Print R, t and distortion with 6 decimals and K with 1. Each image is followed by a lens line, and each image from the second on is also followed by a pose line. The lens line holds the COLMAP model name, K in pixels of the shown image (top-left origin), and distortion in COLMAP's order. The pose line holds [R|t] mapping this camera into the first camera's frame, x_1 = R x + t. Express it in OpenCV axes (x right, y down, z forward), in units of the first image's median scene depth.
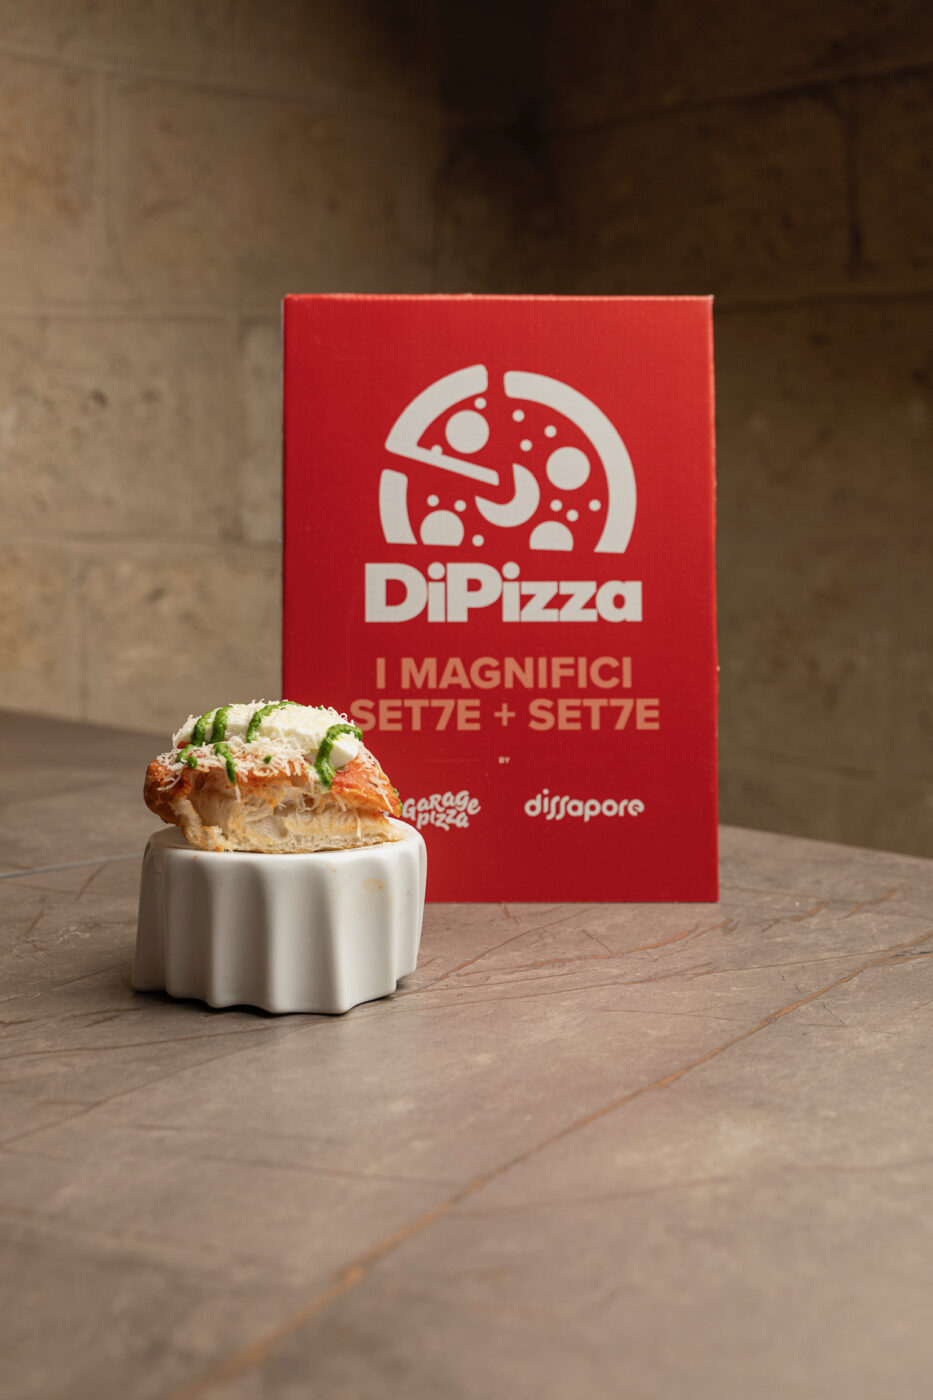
lens RADIAL K [[1816.5, 0, 466.5], [0, 1816.5, 700.0], [0, 0, 1]] dist [-0.010732, -0.015138]
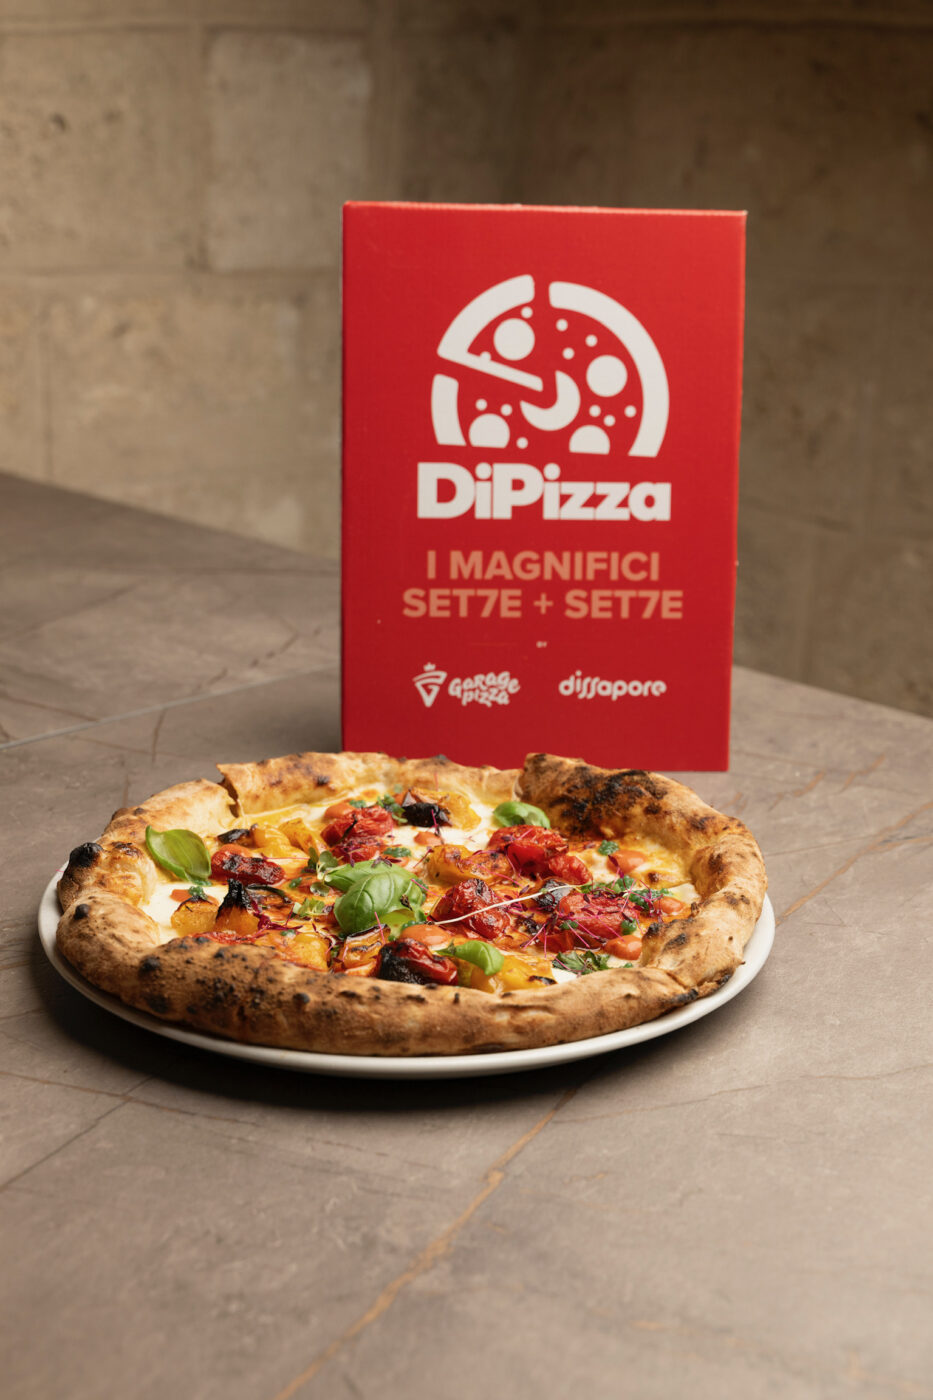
lens RADIAL K [[2083.1, 0, 466.5], [0, 2083.1, 700.0], [0, 0, 1]] dist [-0.014196, -0.041534]
pose [[0.998605, 0.008965, 0.052040, -0.090434], [-0.019295, 0.979286, 0.201562, -0.187896], [-0.049155, -0.202285, 0.978092, -0.245712]]
